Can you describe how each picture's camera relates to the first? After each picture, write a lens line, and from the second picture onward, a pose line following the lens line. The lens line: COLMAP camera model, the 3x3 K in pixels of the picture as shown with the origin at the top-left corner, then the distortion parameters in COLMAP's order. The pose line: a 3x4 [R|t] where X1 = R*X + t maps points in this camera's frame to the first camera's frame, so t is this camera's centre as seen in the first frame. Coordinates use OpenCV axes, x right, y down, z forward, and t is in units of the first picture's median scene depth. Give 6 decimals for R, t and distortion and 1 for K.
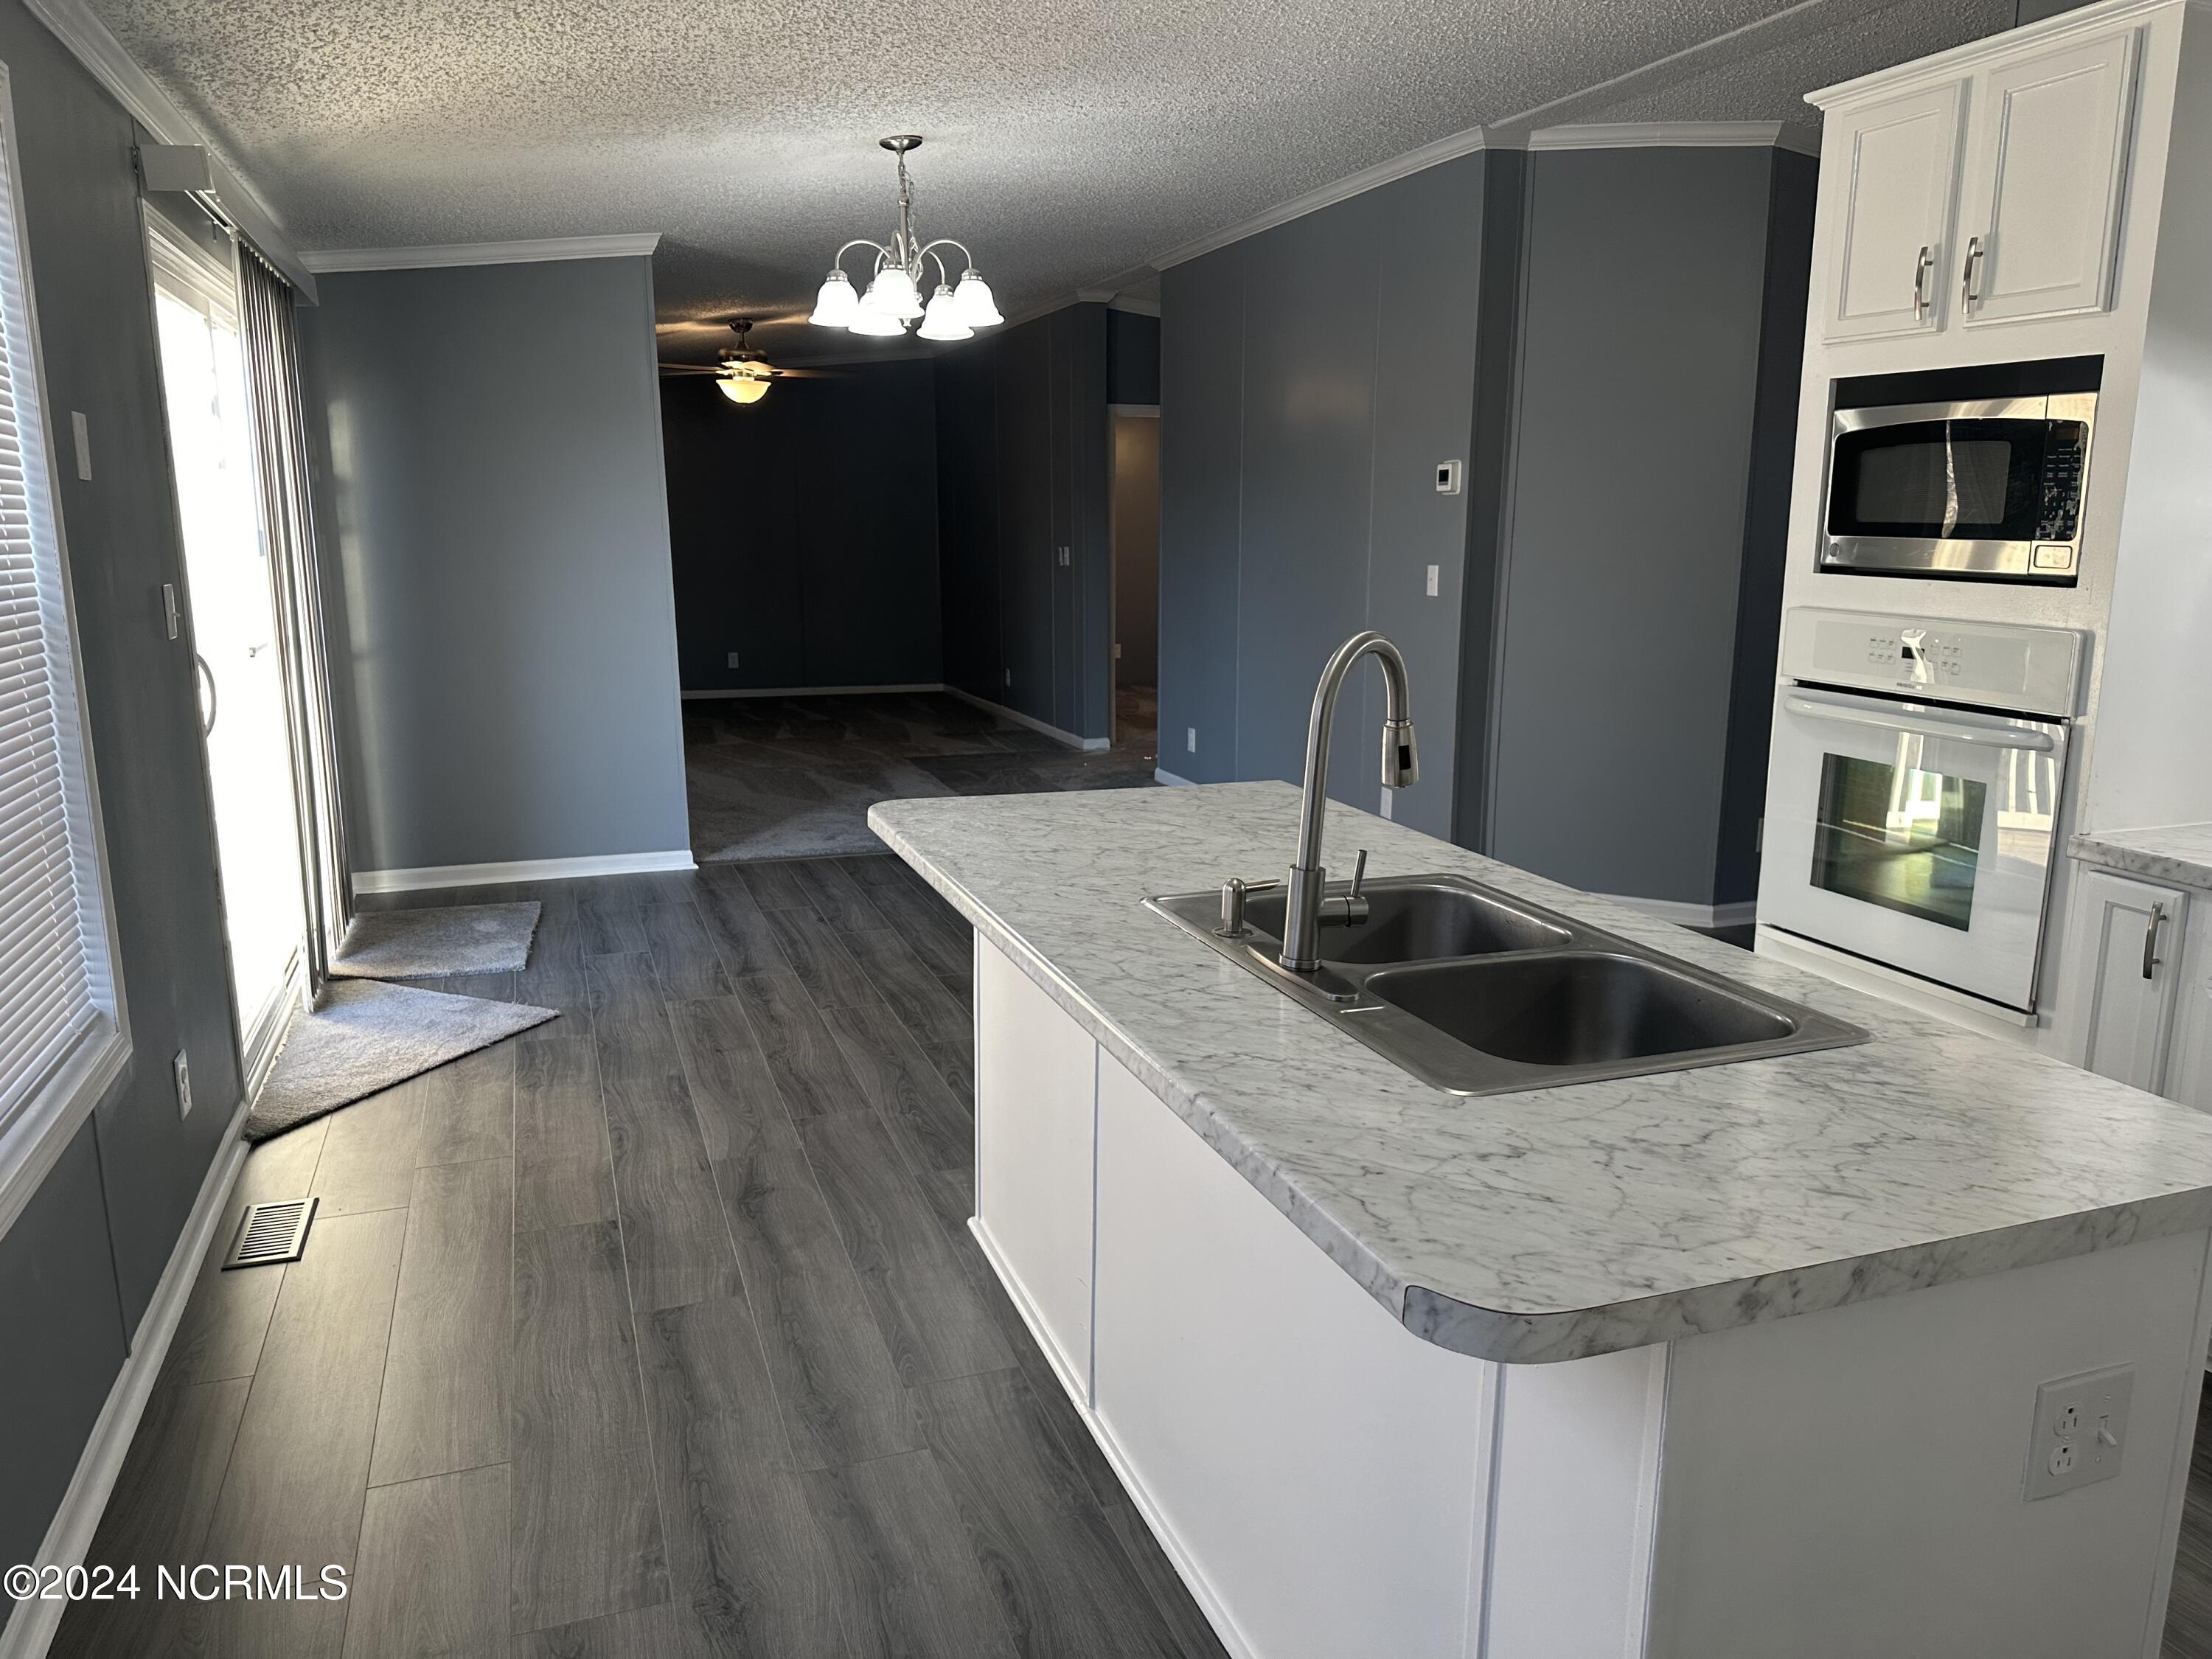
lens RADIAL K [[1587.3, 0, 1112.1], [0, 1587.3, 826.3], [0, 0, 1]] dist [-0.004731, -0.001597]
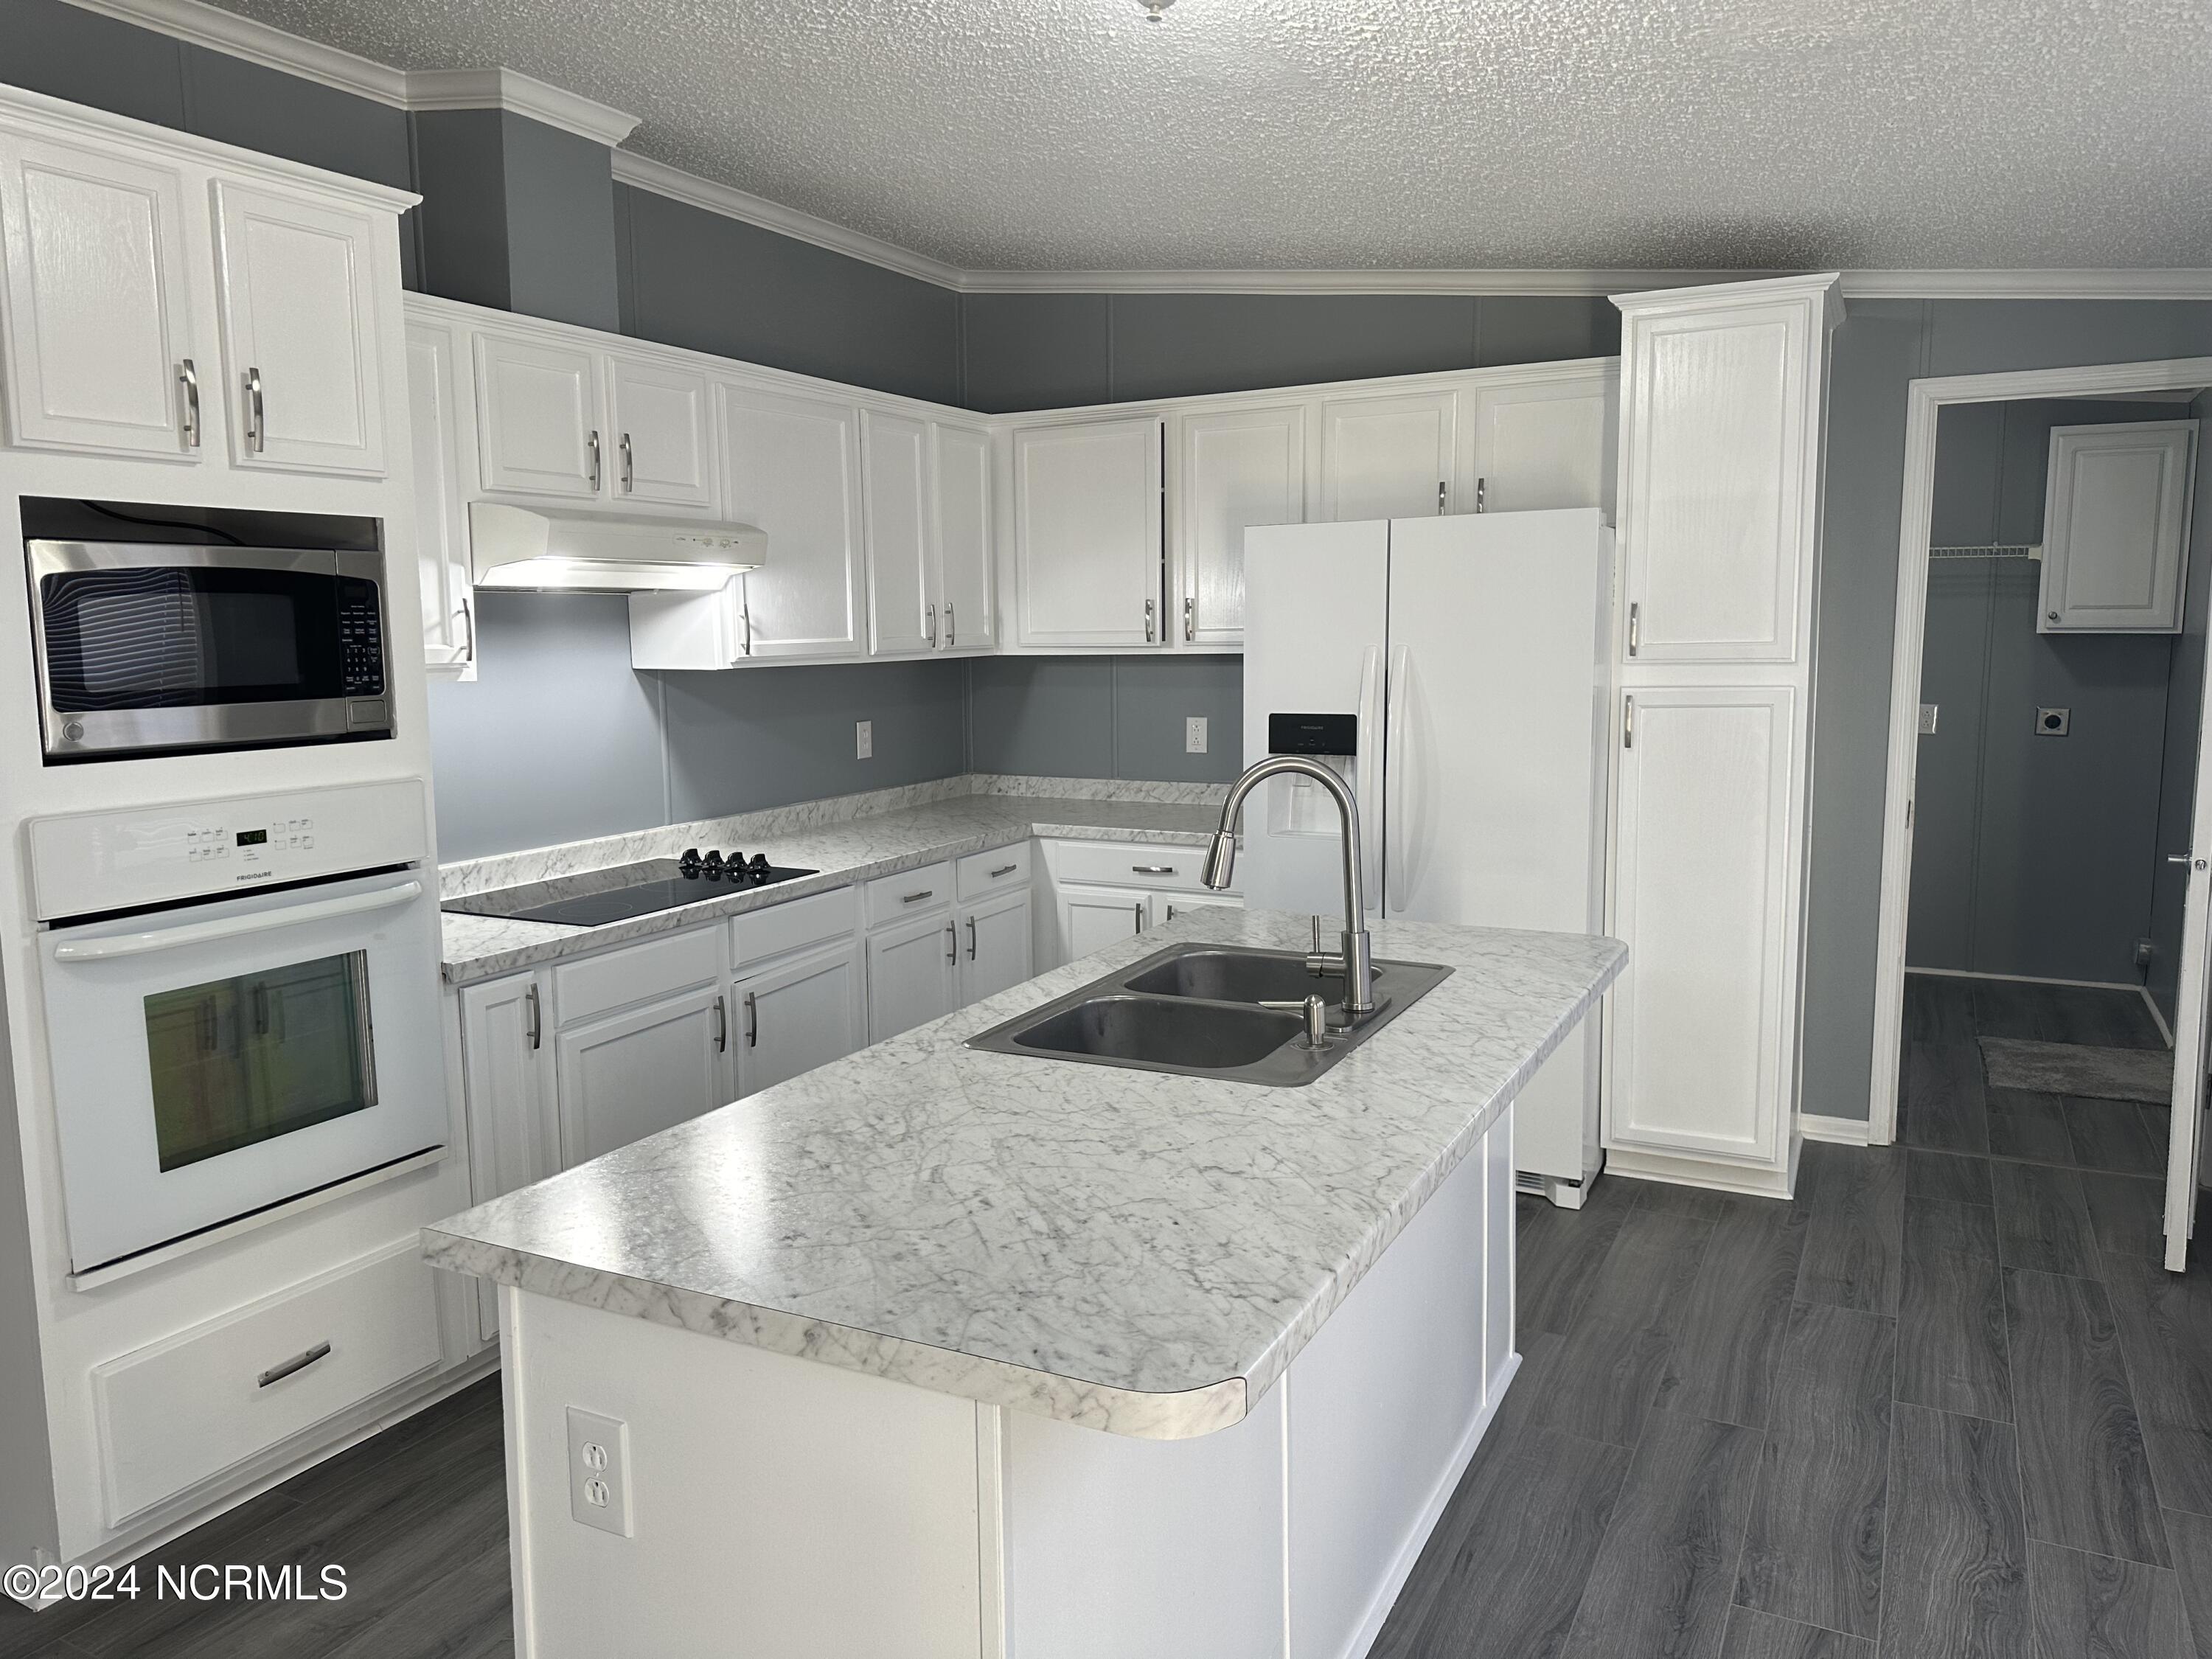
lens RADIAL K [[1587.3, 0, 1114.3], [0, 1587.3, 834.3], [0, 0, 1]] dist [-0.004731, -0.001597]
pose [[-0.693120, -0.059709, 0.718345, -0.489965], [0.167007, 0.956144, 0.240617, -0.304628], [-0.701209, 0.286745, -0.652751, 1.576578]]
